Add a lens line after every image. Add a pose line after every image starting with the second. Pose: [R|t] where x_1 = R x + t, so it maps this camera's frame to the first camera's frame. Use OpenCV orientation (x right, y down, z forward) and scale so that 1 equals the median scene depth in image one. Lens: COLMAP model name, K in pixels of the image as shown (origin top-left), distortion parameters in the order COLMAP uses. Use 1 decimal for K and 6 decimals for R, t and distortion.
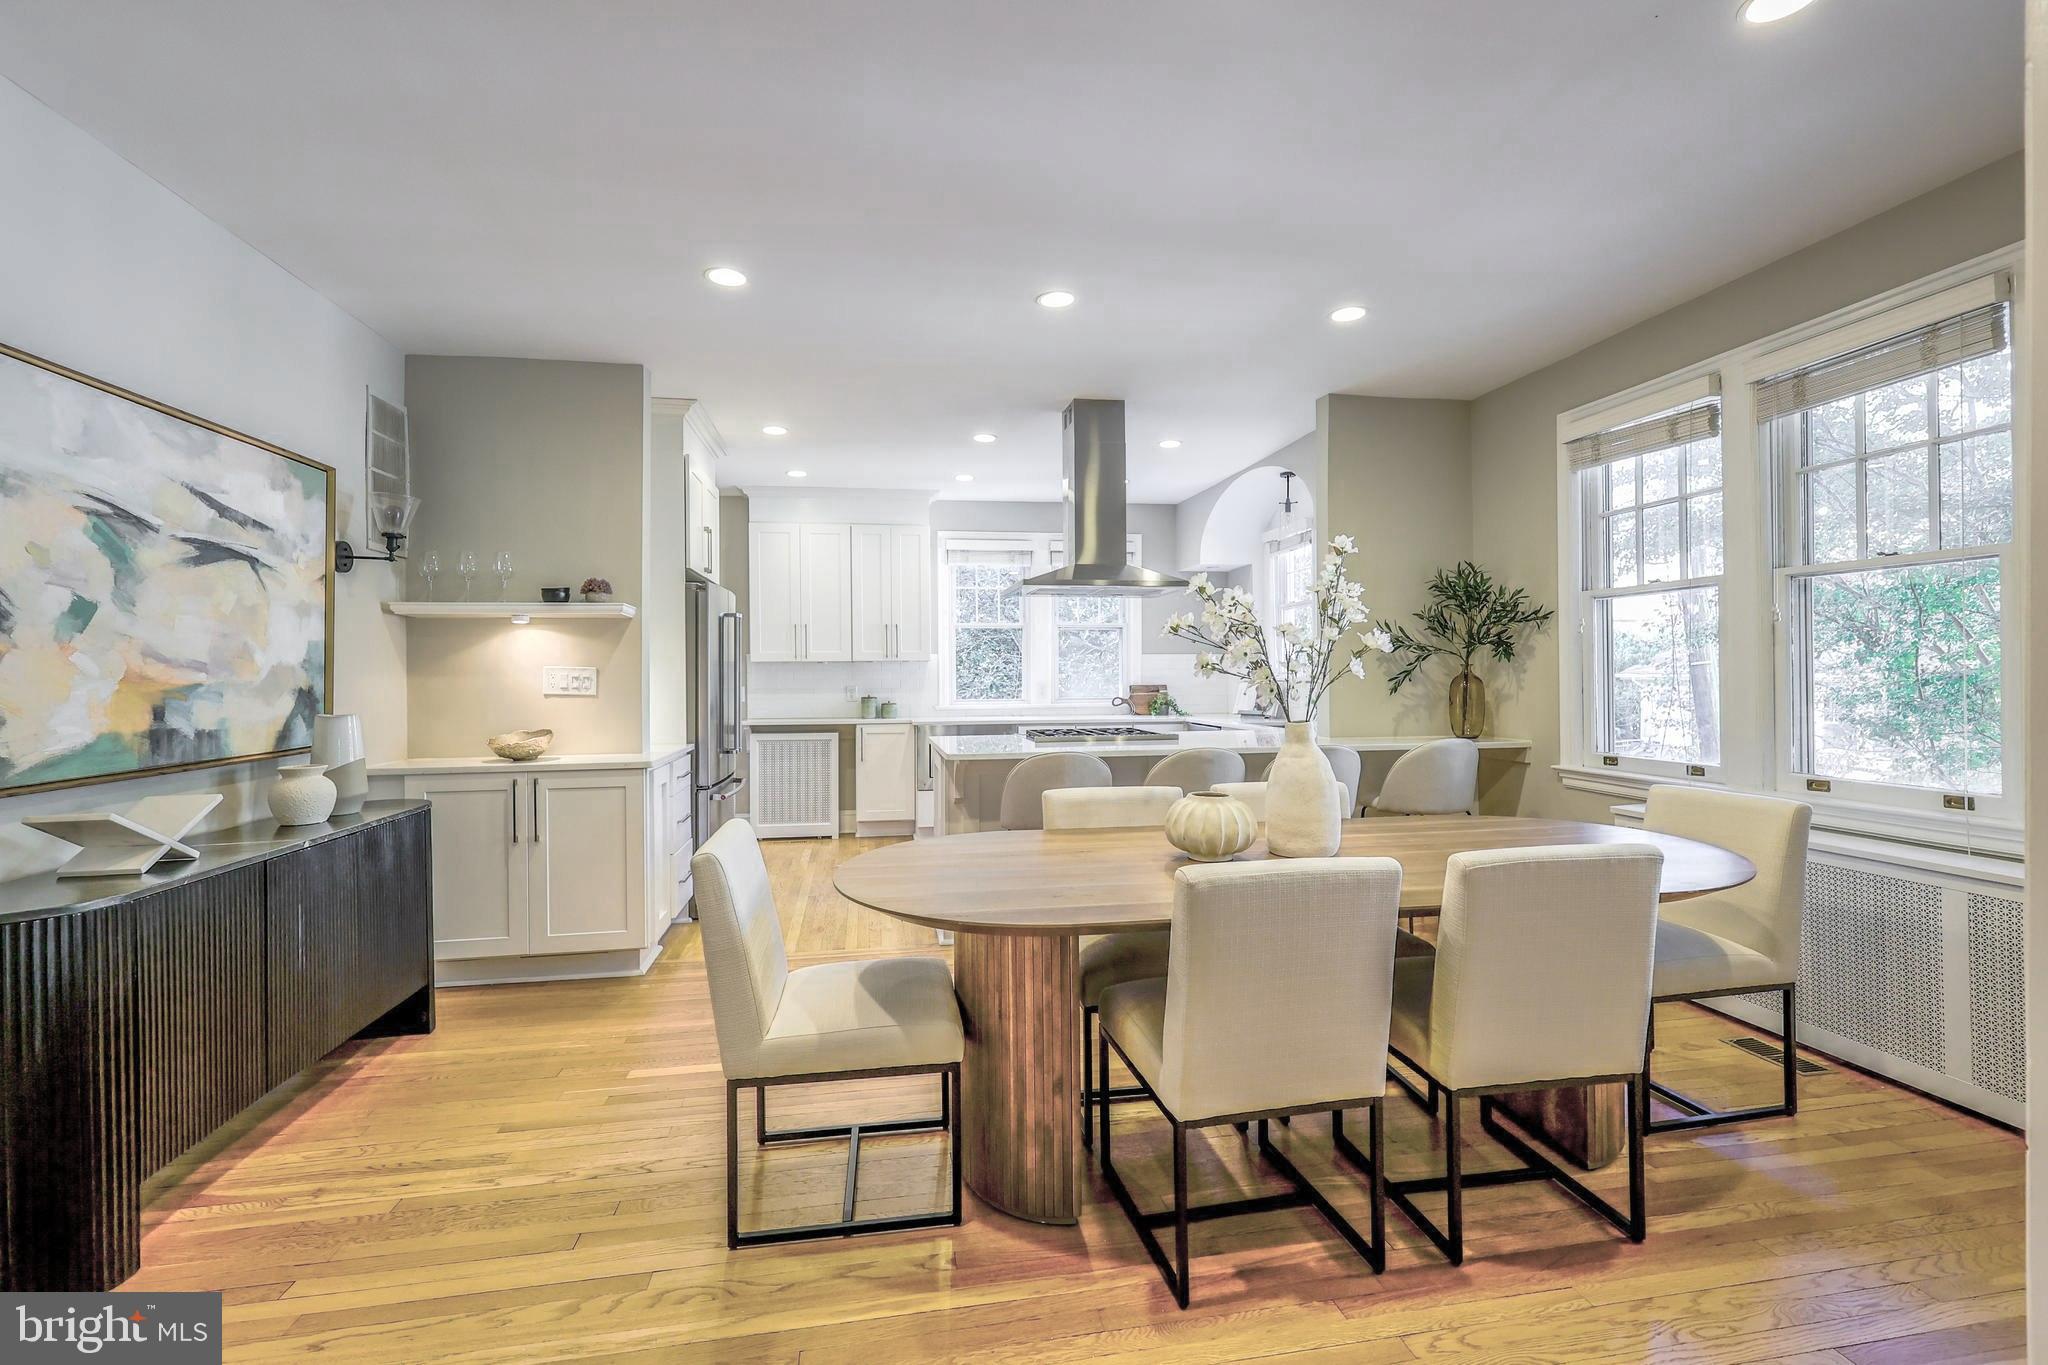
lens RADIAL K [[887.7, 0, 1028.1], [0, 887.7, 673.0], [0, 0, 1]] dist [0.002544, 0.000724]
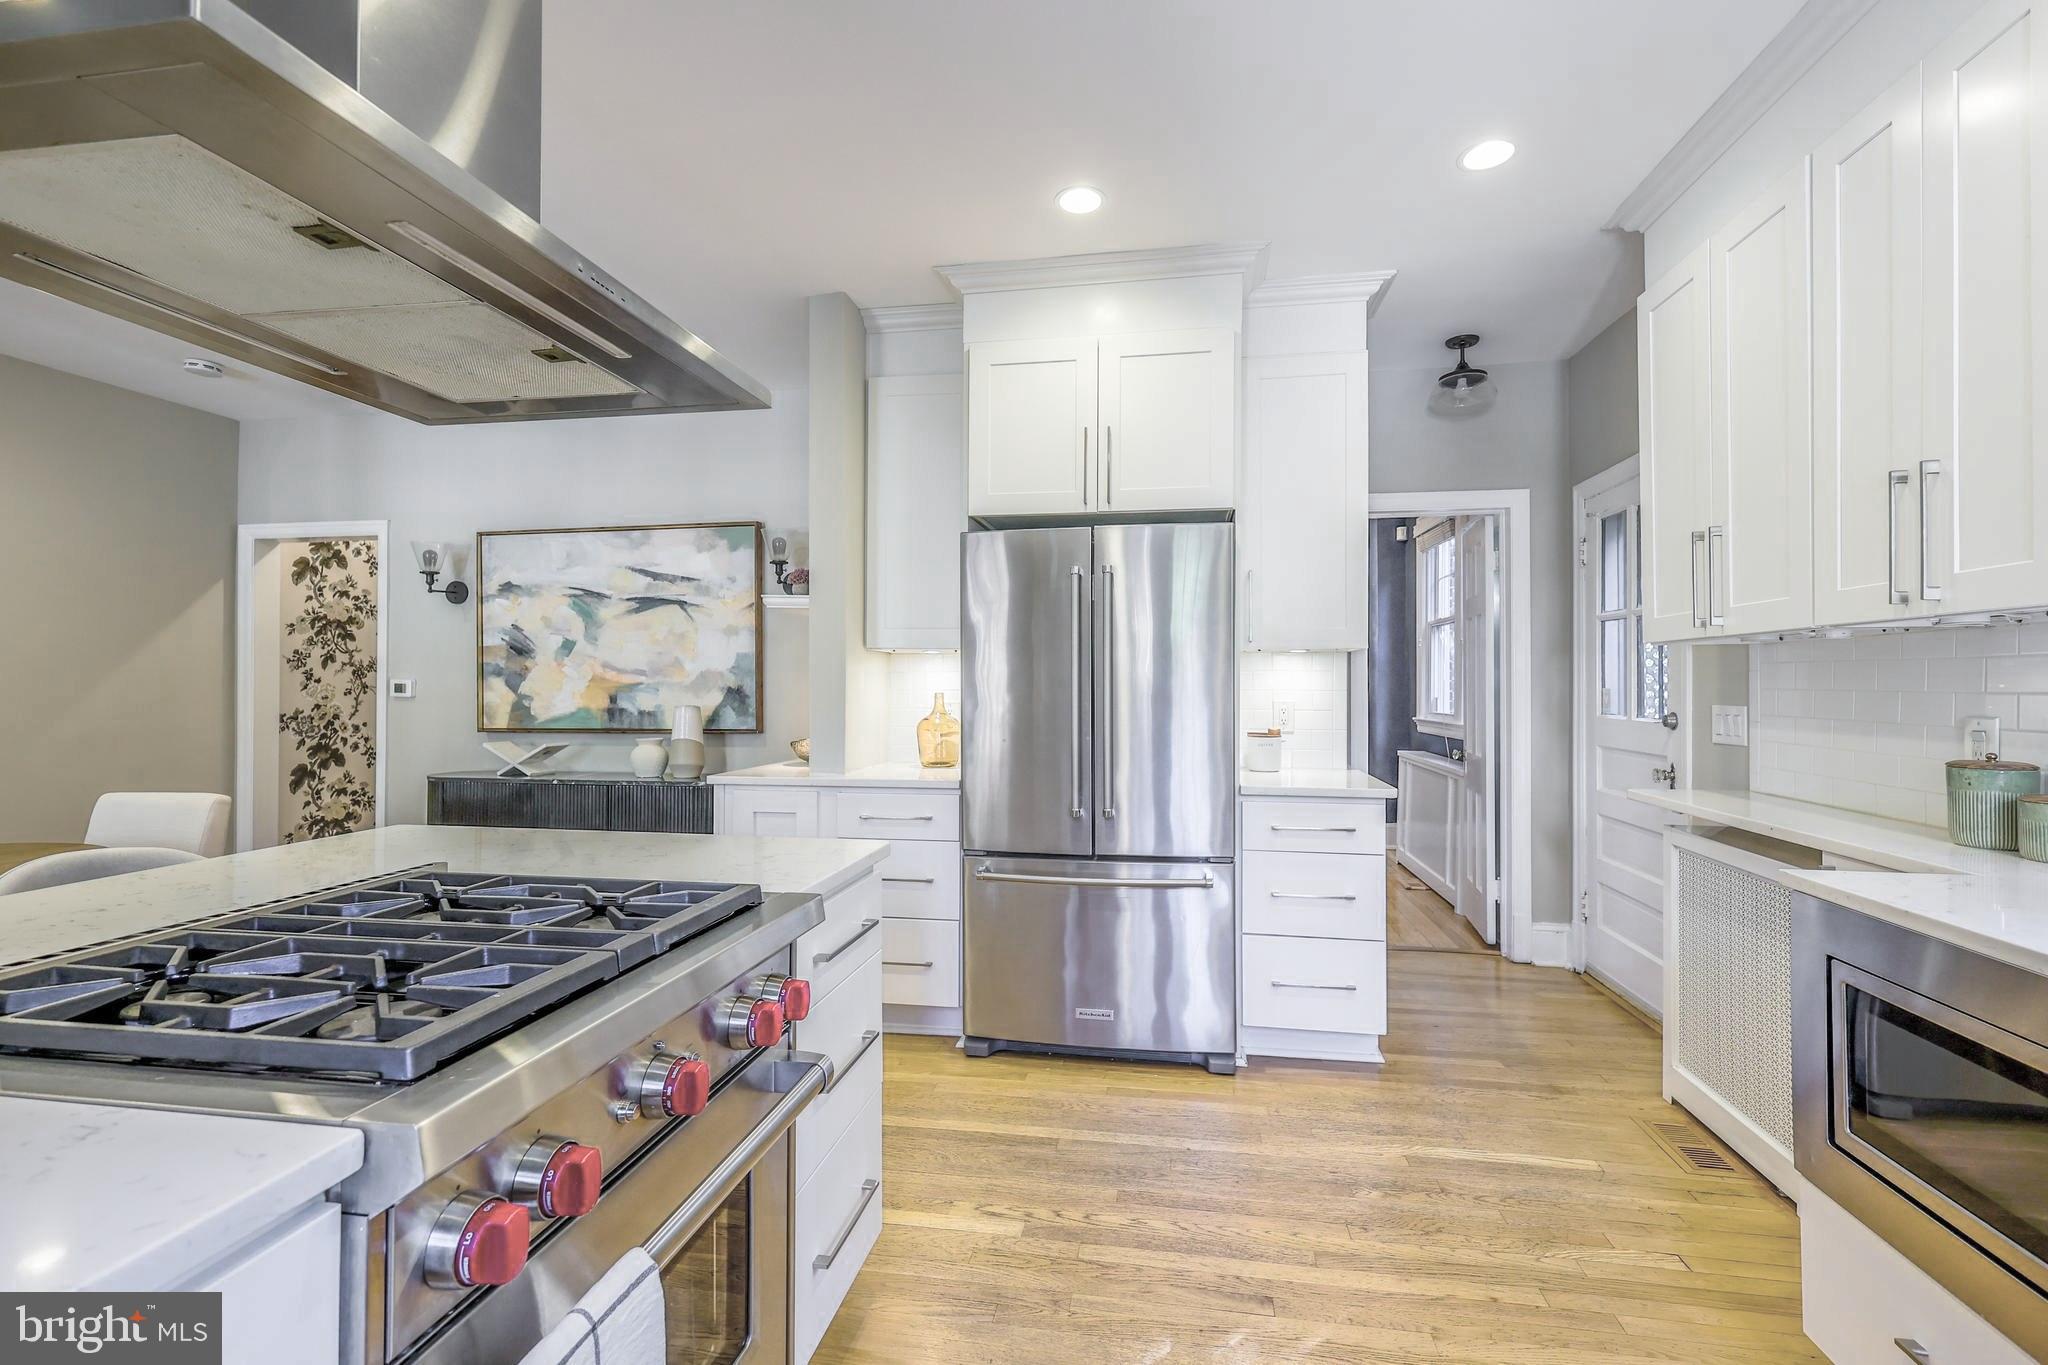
lens RADIAL K [[887.7, 0, 1030.3], [0, 887.7, 681.9], [0, 0, 1]] dist [0.002544, 0.000724]
pose [[-0.325947, 0.005009, -0.945375, 0.416204], [0.004263, 0.999984, 0.003829, 0.007039], [0.945378, -0.002782, -0.325963, 2.229602]]
